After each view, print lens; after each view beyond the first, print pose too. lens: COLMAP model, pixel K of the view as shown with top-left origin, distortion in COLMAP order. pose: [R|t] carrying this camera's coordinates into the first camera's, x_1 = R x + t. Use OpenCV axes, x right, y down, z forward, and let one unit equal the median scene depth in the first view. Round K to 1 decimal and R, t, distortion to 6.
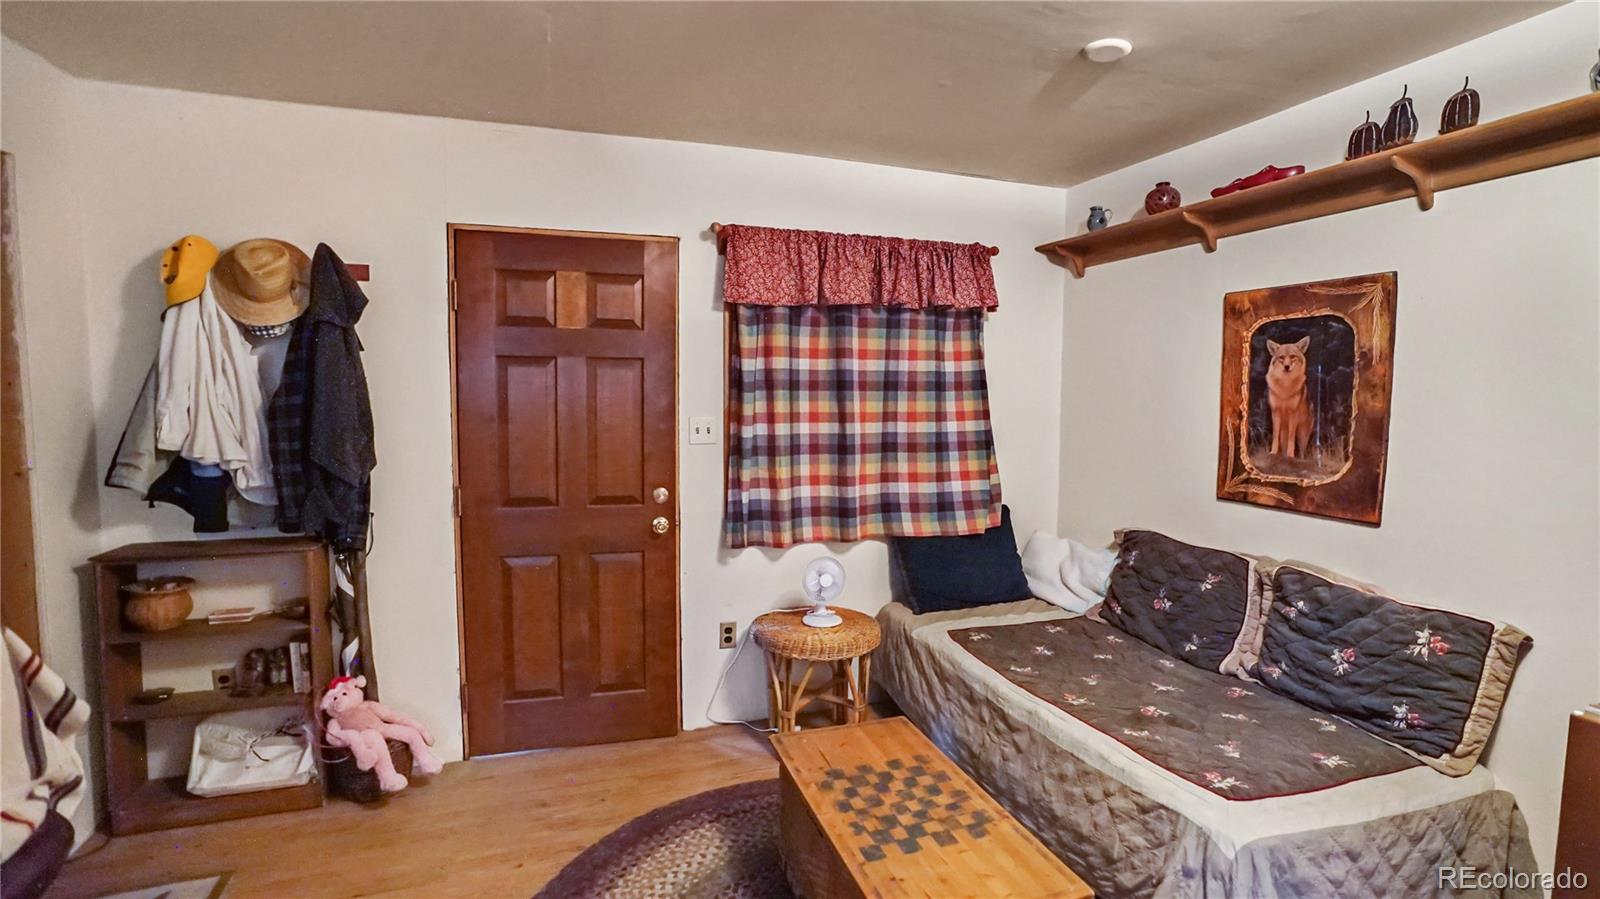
lens RADIAL K [[754.9, 0, 800.0], [0, 754.9, 449.5], [0, 0, 1]] dist [-0.073766, 0.036068]
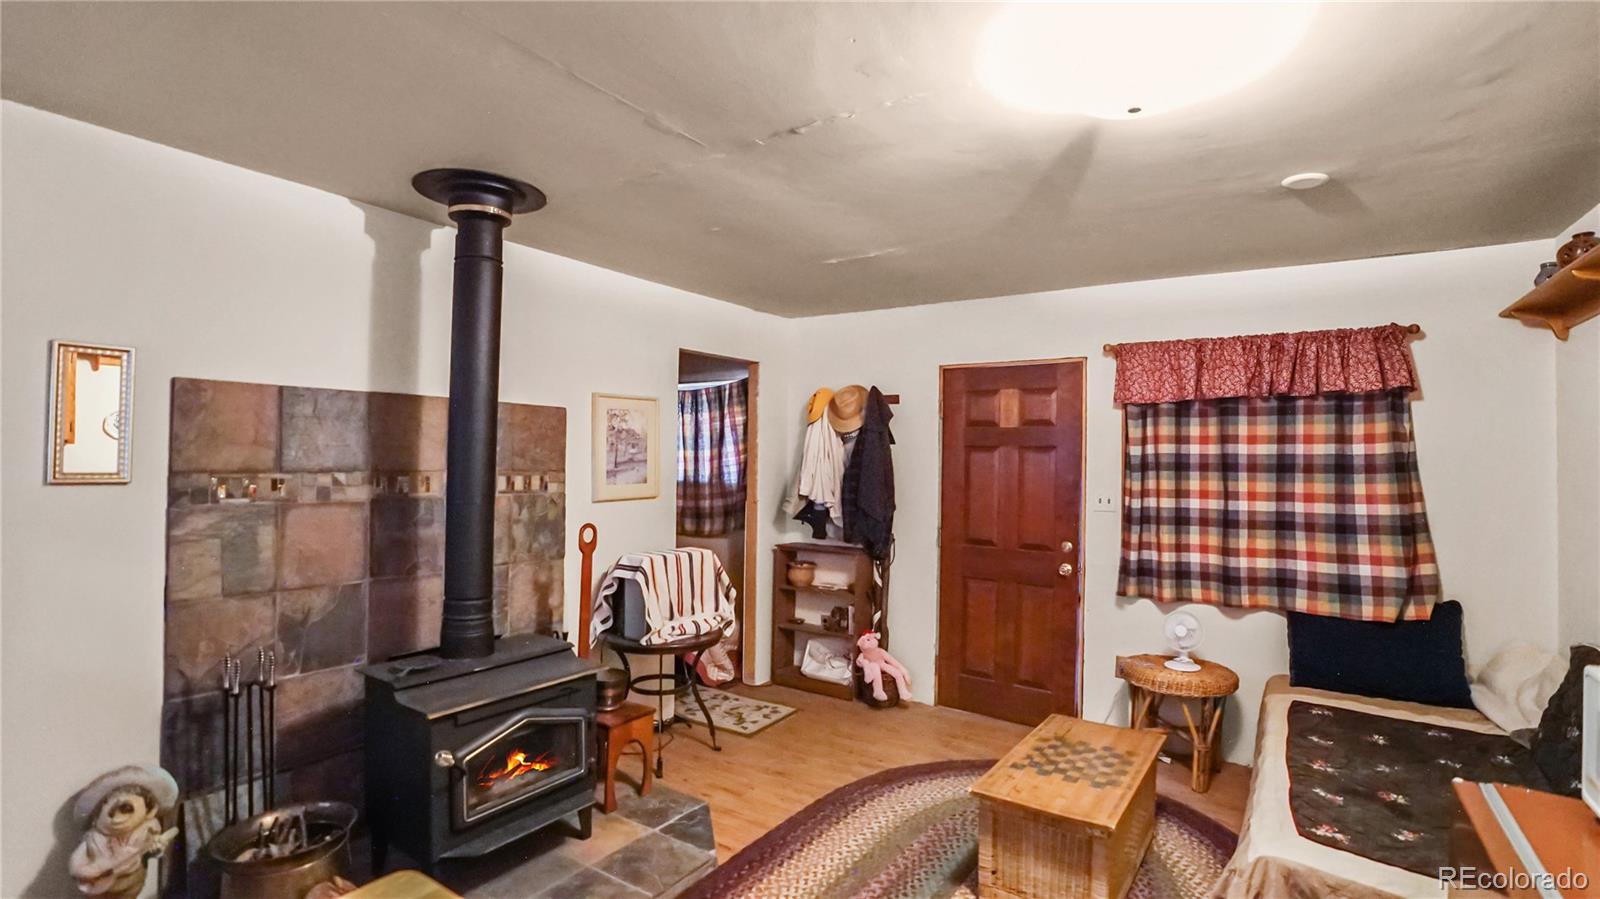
lens RADIAL K [[750.4, 0, 800.0], [0, 750.4, 449.5], [0, 0, 1]] dist [-0.000577, 0.000001]
pose [[0.605333, -0.009556, -0.795915, 0.619574], [-0.071990, 0.995173, -0.066701, 0.011487], [0.792710, 0.097674, 0.601722, -0.216680]]
